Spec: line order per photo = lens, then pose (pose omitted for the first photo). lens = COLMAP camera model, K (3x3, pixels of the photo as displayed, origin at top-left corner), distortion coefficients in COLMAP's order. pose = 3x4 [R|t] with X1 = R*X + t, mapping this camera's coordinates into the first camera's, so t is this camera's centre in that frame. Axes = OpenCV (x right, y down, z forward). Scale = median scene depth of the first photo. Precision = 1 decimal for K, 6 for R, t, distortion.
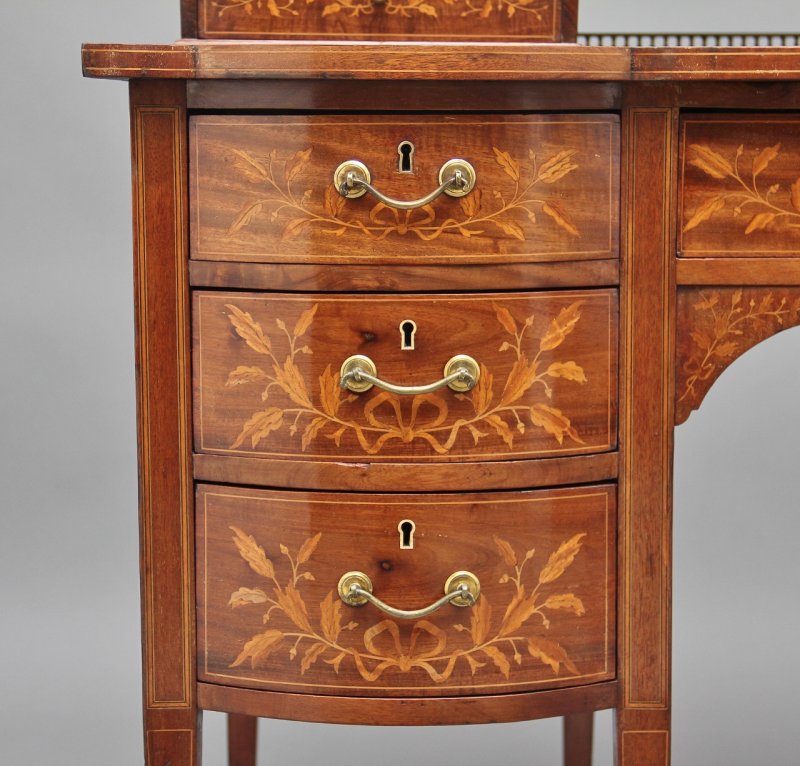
lens RADIAL K [[2195.5, 0, 417.6], [0, 2195.5, 409.4], [0, 0, 1]] dist [0.199334, 0.000000]
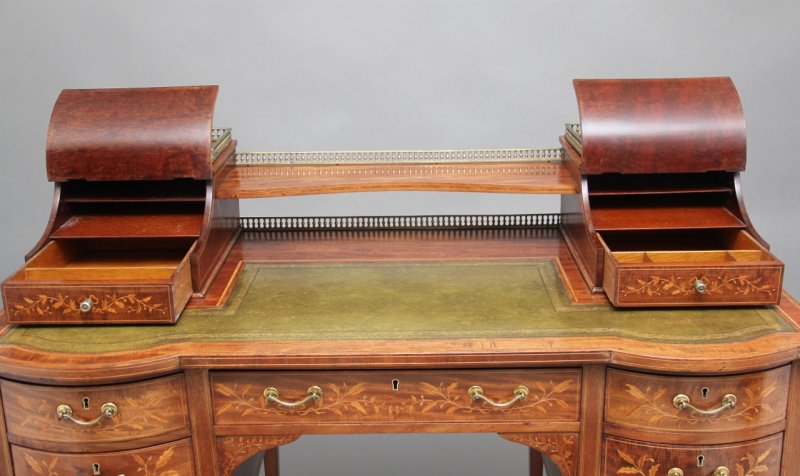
lens RADIAL K [[887.5, 0, 413.8], [0, 887.5, 220.6], [0, 0, 1]] dist [-0.001036, 0.000000]
pose [[0.999710, -0.021944, 0.009933, 0.333441], [0.019958, 0.985503, 0.168477, -0.450911], [-0.013486, -0.168230, 0.985655, 0.091205]]
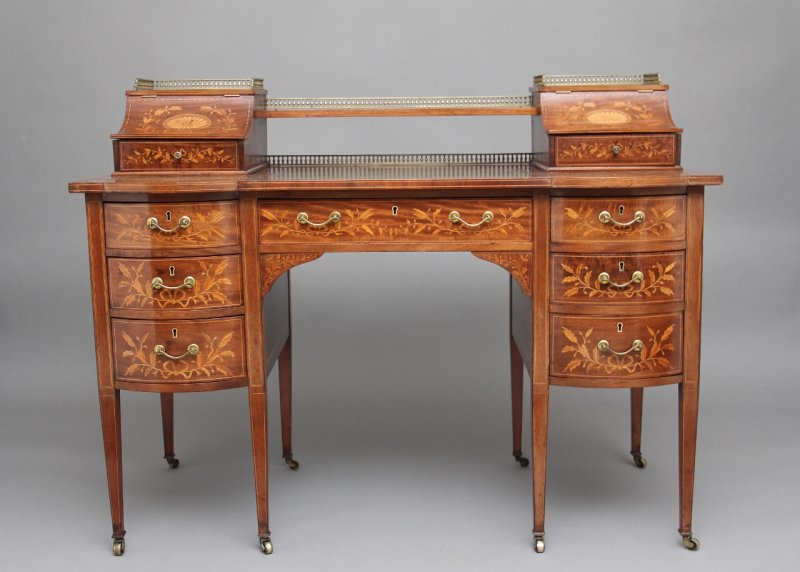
lens RADIAL K [[1107.5, 0, 415.1], [0, 1107.5, 306.5], [0, 0, 1]] dist [-0.014117, 0.000000]
pose [[0.999798, -0.017836, 0.009217, 0.331376], [0.017484, 0.999163, 0.036975, -0.035238], [-0.009868, -0.036806, 0.999274, -0.612315]]
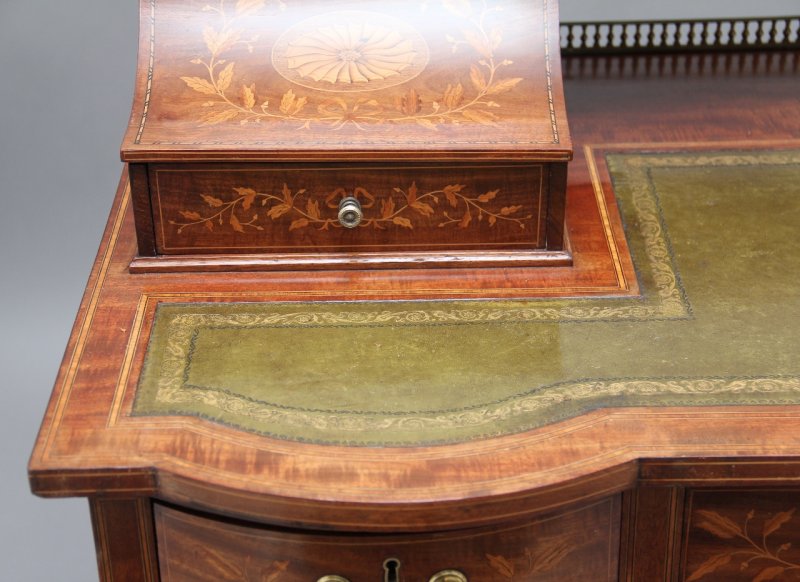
lens RADIAL K [[1647.8, 0, 389.1], [0, 1647.8, 305.0], [0, 0, 1]] dist [0.197269, 0.000000]
pose [[0.999528, -0.030108, 0.006034, -0.007183], [0.025336, 0.919660, 0.391898, -0.479305], [-0.017348, -0.391561, 0.919989, 0.397450]]
